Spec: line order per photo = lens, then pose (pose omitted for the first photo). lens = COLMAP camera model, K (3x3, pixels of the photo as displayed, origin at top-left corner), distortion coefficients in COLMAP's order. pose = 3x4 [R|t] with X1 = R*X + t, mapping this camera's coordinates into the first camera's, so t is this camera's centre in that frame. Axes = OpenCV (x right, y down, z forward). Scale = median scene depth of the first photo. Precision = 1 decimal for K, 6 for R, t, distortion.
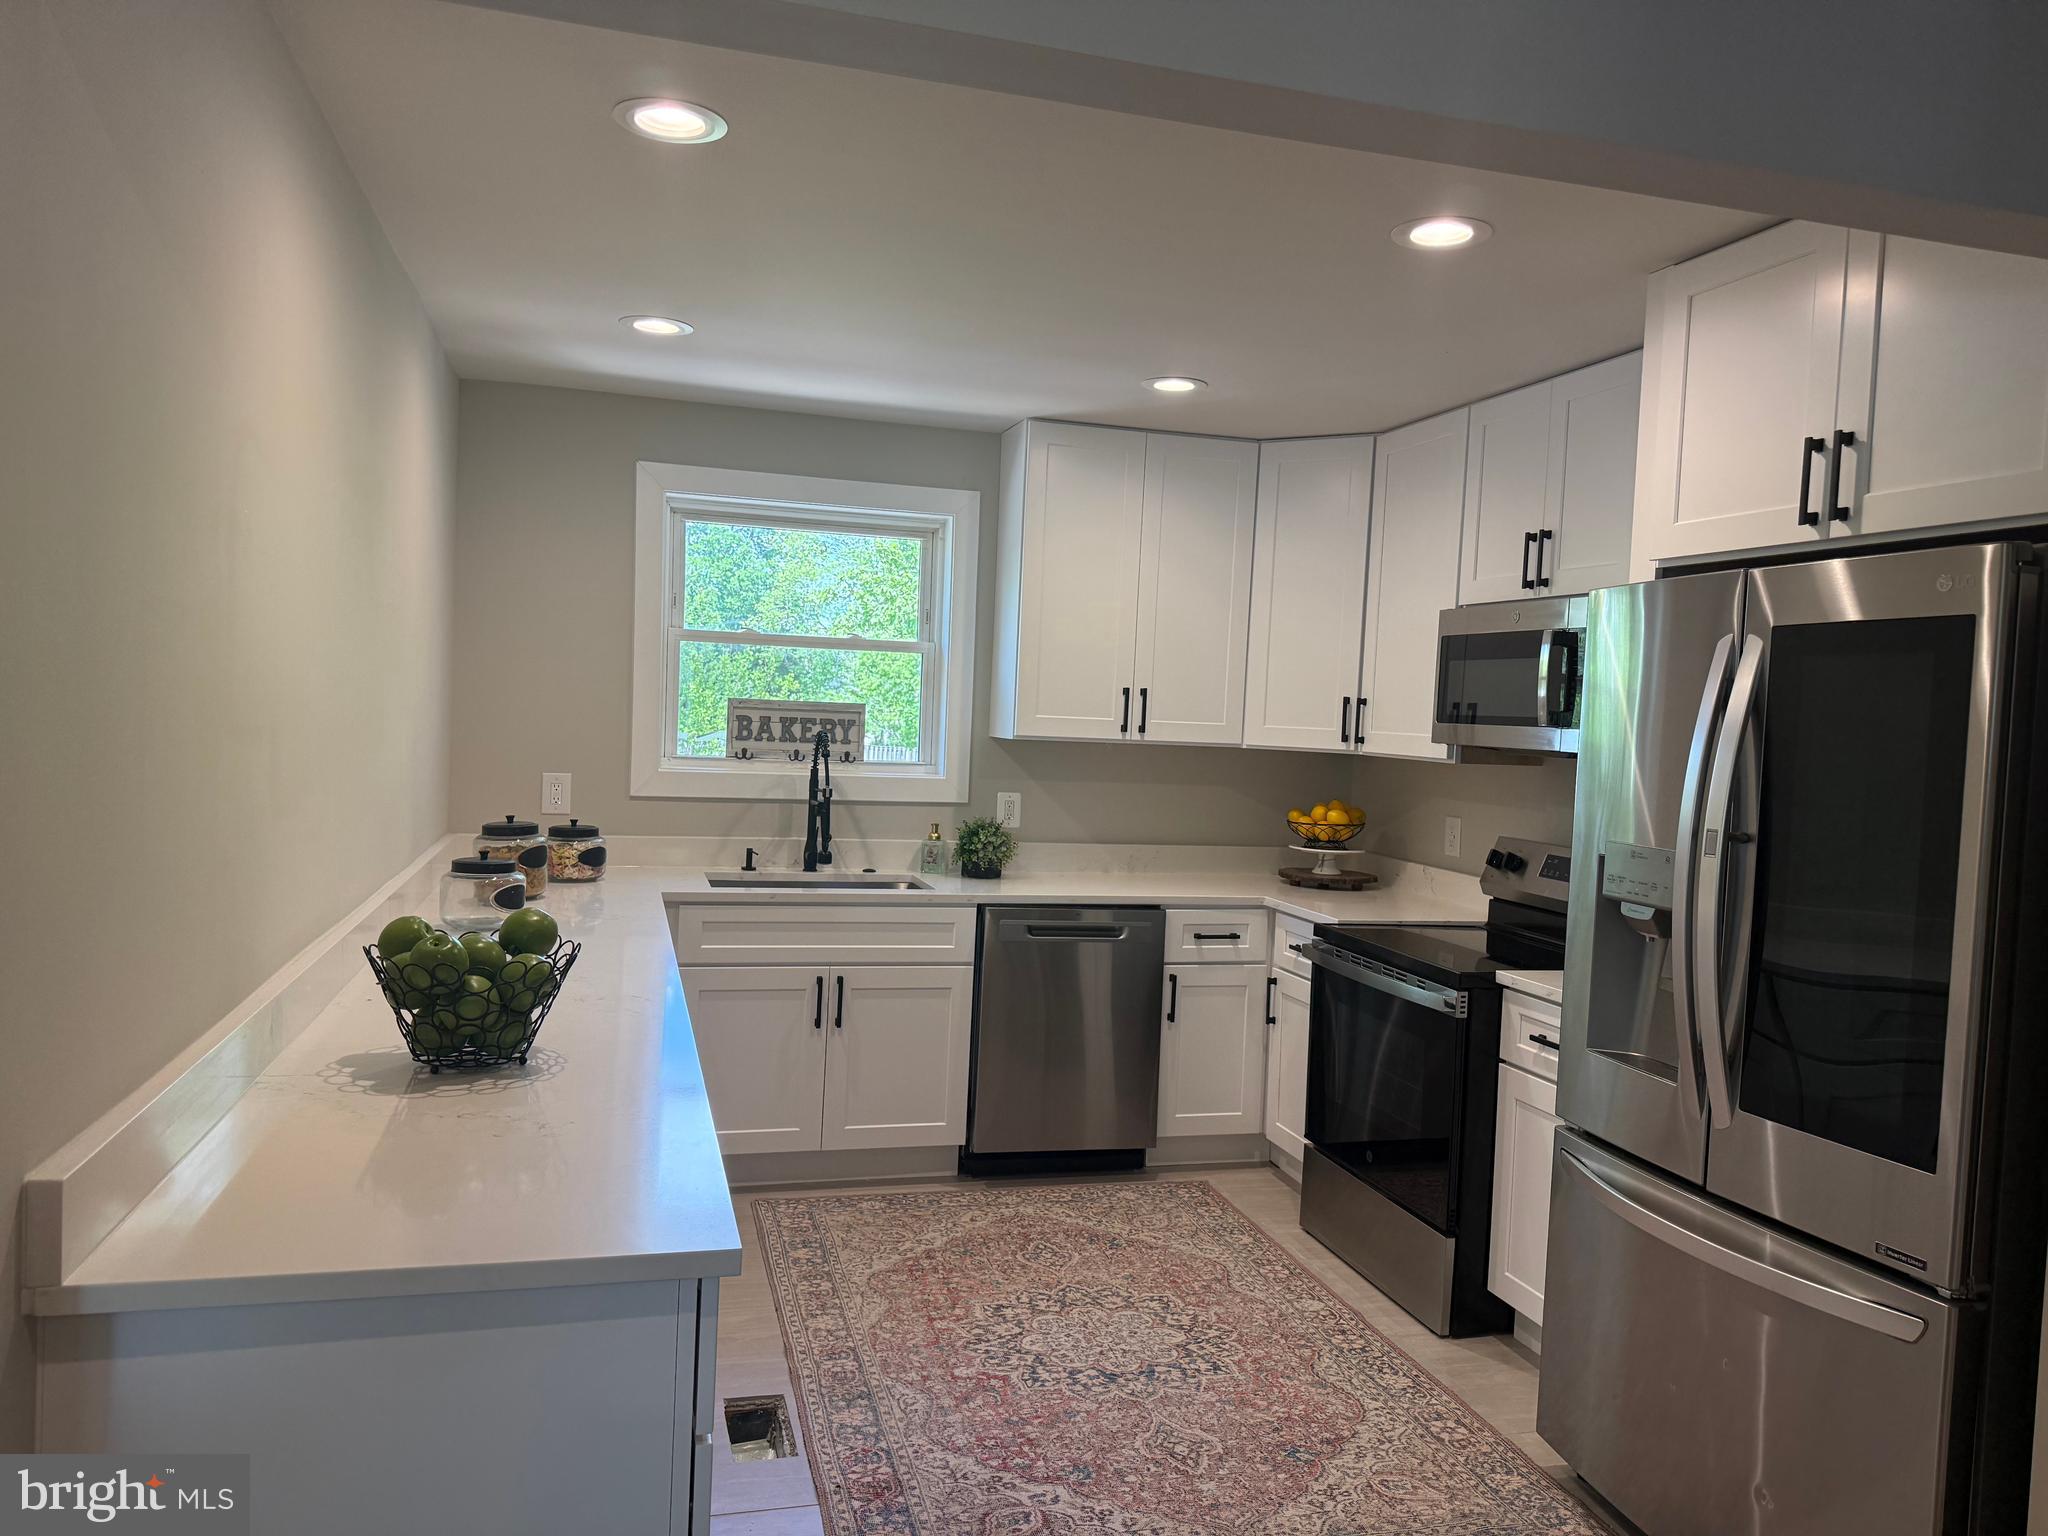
lens RADIAL K [[1456.6, 0, 1027.2], [0, 1456.6, 757.2], [0, 0, 1]] dist [0.074341, -0.090826]
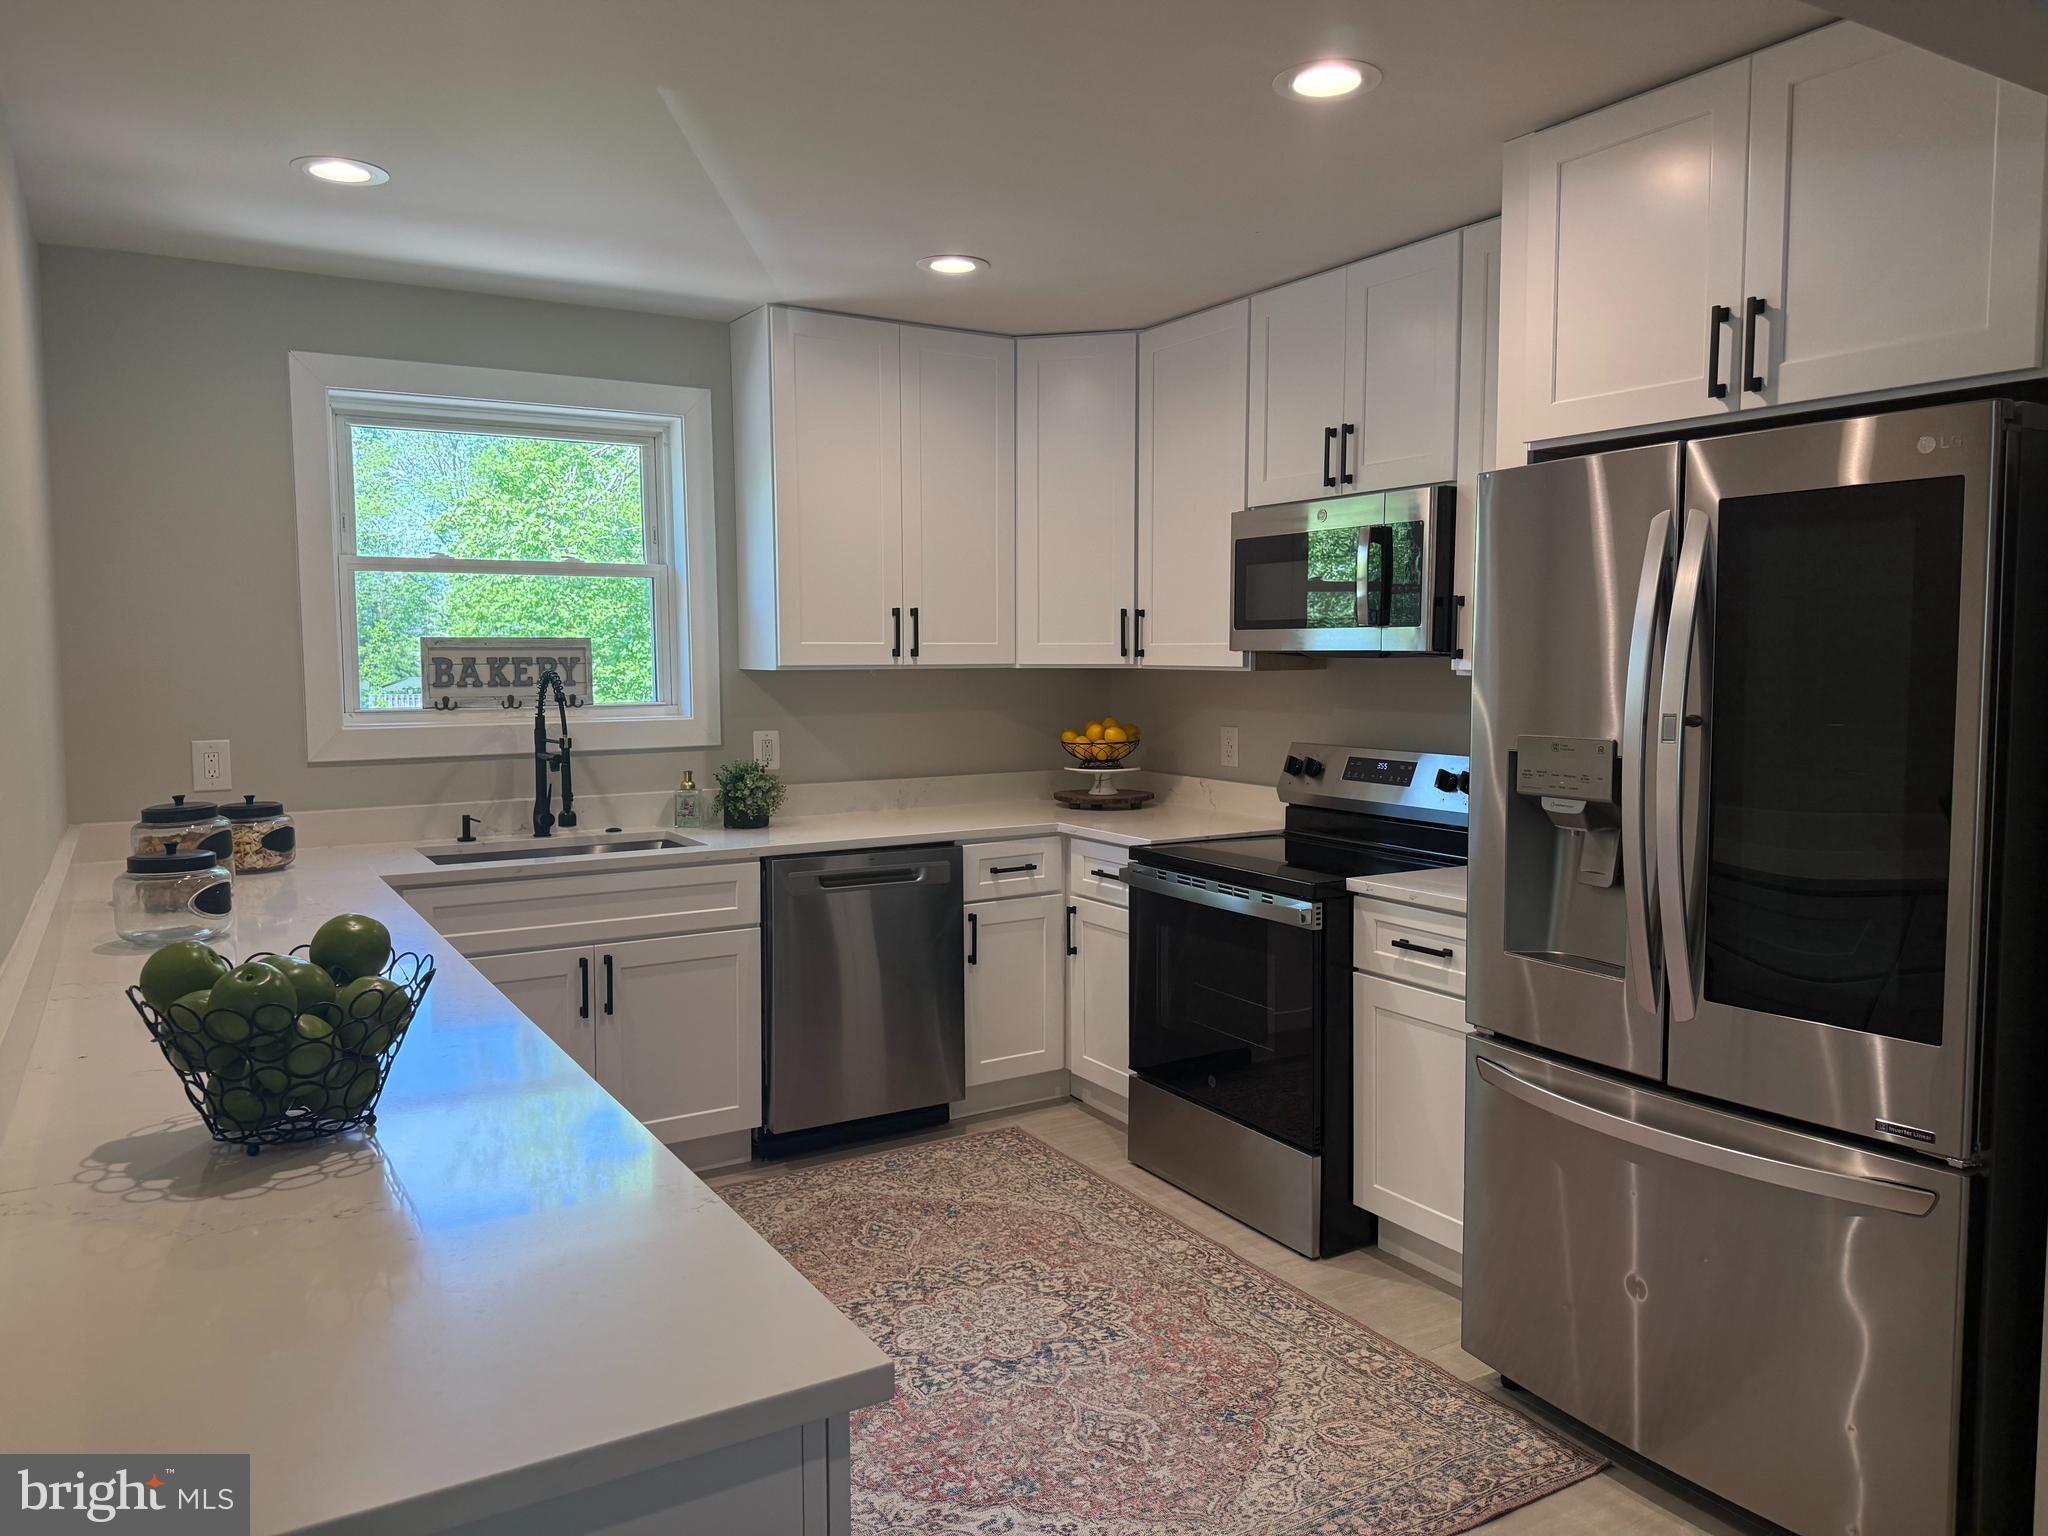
lens RADIAL K [[1456.6, 0, 1040.3], [0, 1456.6, 748.2], [0, 0, 1]] dist [0.074341, -0.090826]
pose [[0.962607, -0.065172, 0.262946, -0.110169], [0.054508, 0.997375, 0.047658, 0.001817], [-0.265362, -0.031543, 0.963633, 0.111099]]
